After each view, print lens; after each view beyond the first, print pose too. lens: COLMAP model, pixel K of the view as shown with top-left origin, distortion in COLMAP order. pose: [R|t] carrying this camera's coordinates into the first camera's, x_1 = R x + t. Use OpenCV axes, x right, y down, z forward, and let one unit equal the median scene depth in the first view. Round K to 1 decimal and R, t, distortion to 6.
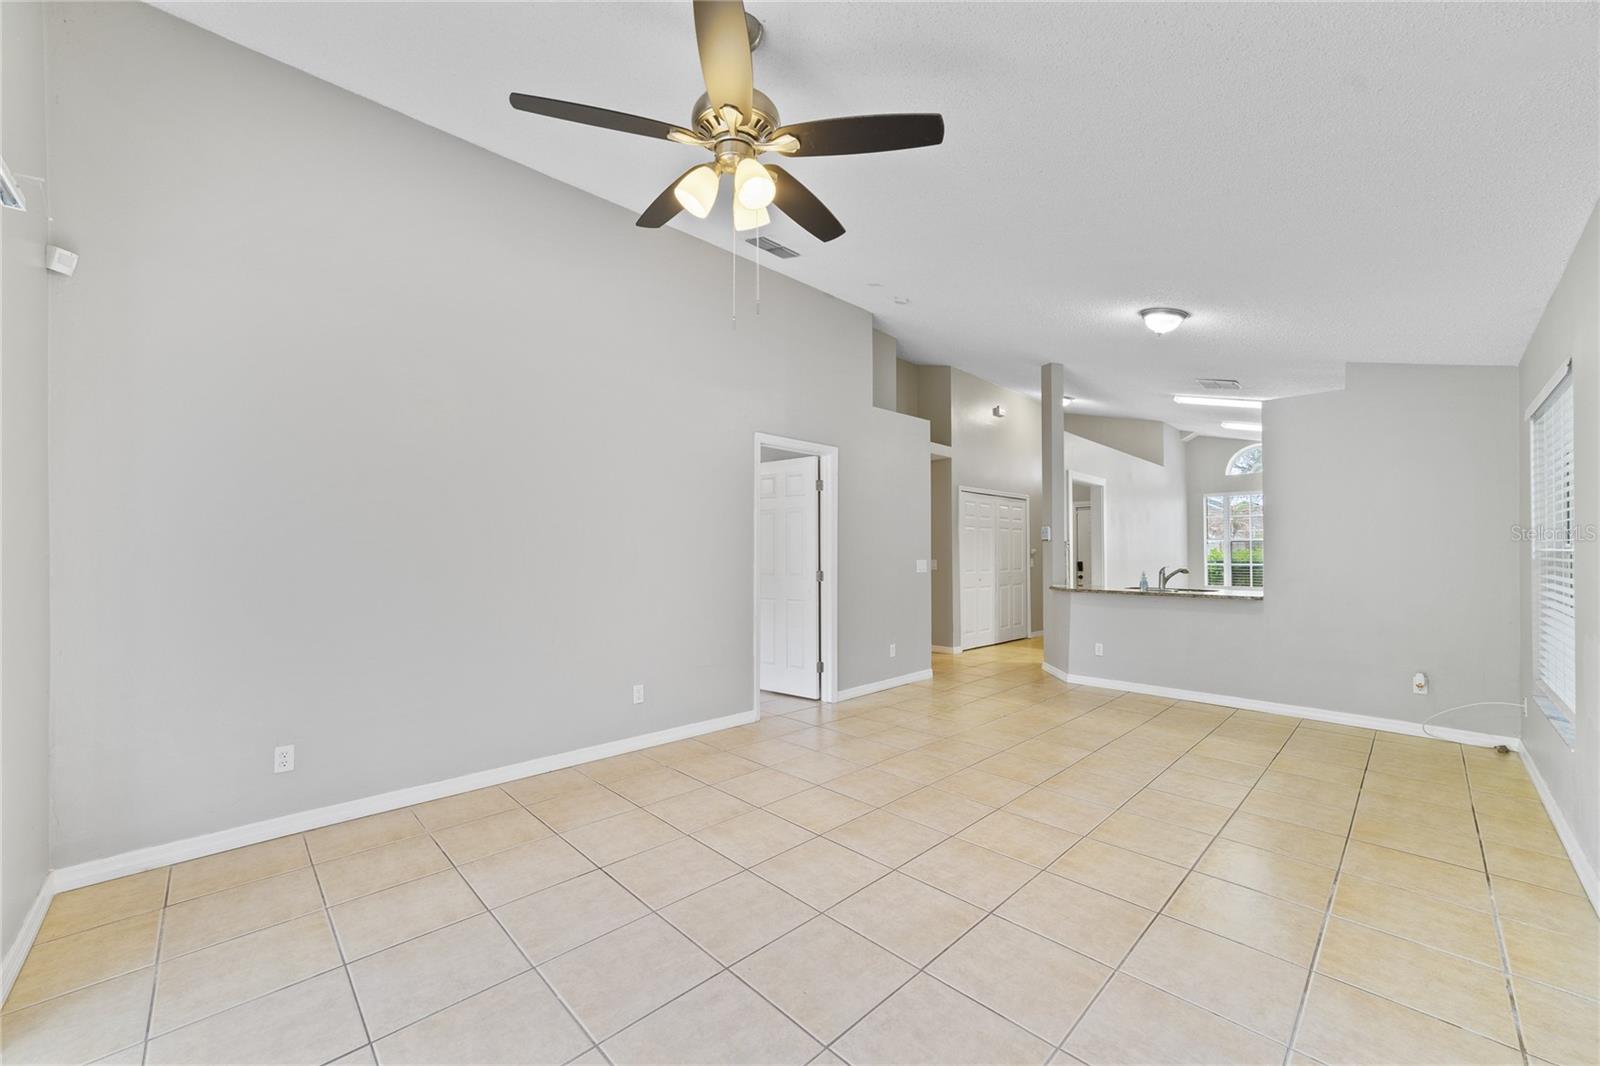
lens RADIAL K [[615.2, 0, 791.8], [0, 615.2, 541.6], [0, 0, 1]] dist [-0.014526, 0.000002]
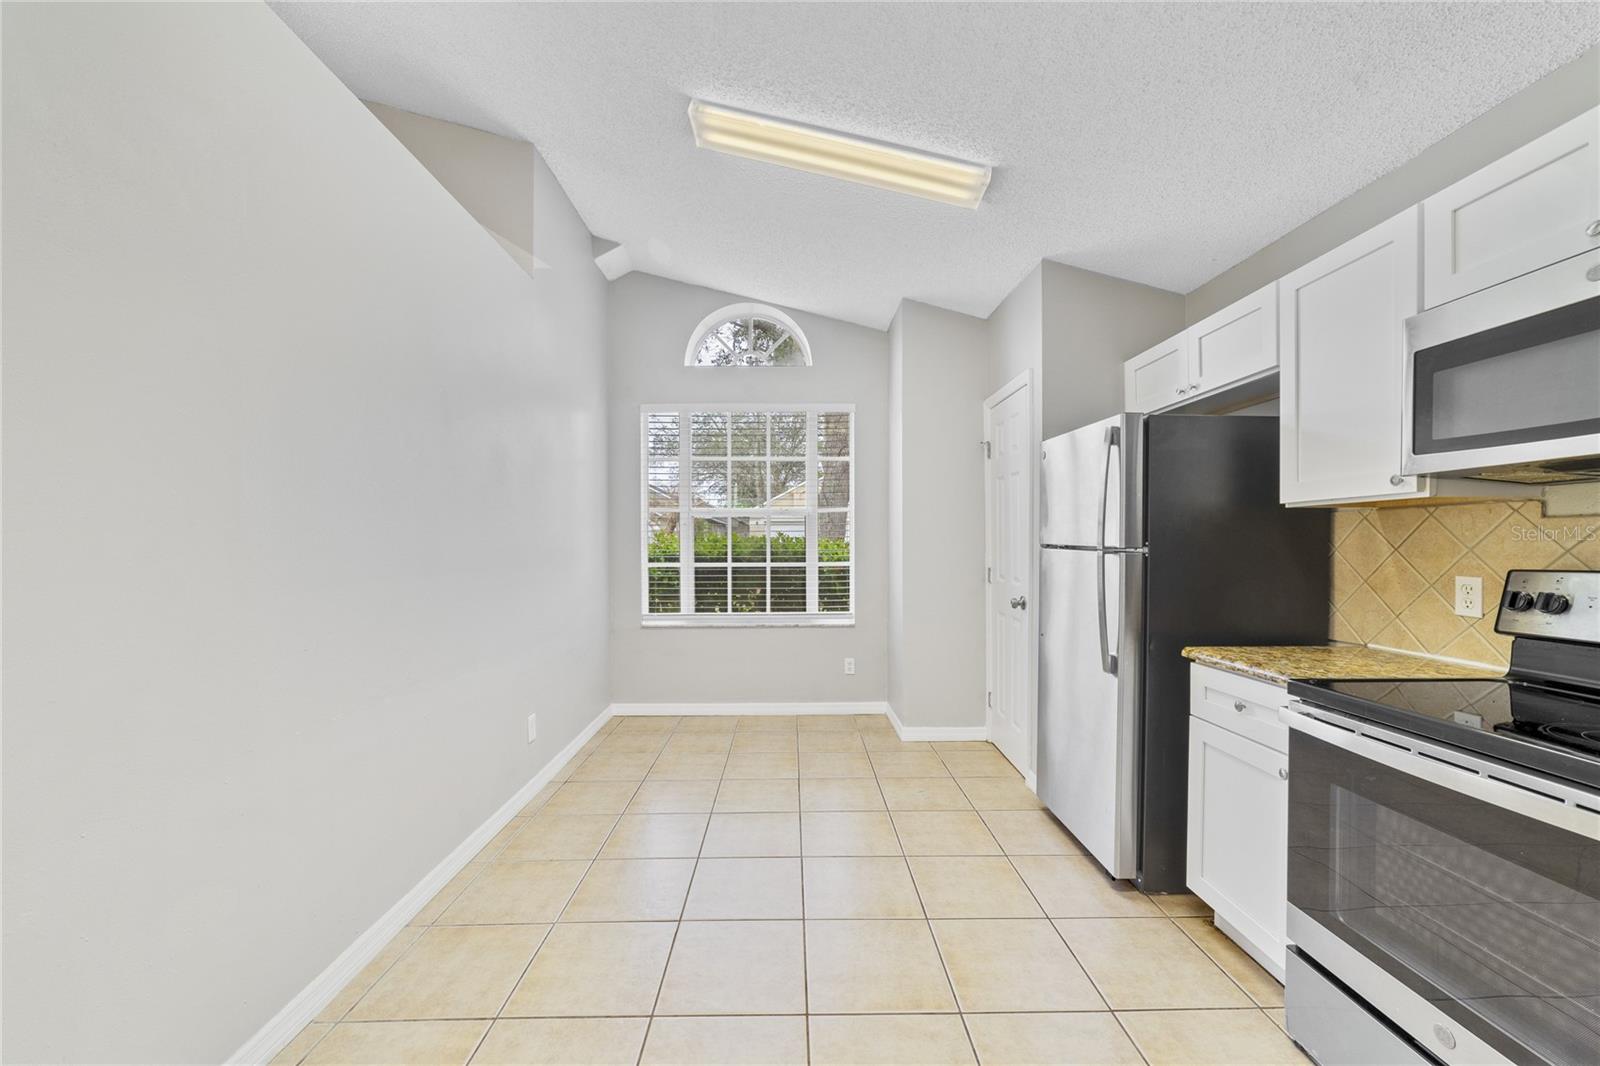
lens RADIAL K [[615.2, 0, 805.7], [0, 615.2, 542.0], [0, 0, 1]] dist [-0.014526, 0.000002]
pose [[0.671771, 0.005244, 0.740741, 0.441811], [-0.002057, 0.999984, -0.005214, 0.022925], [-0.740756, 0.001979, 0.671771, 0.638934]]
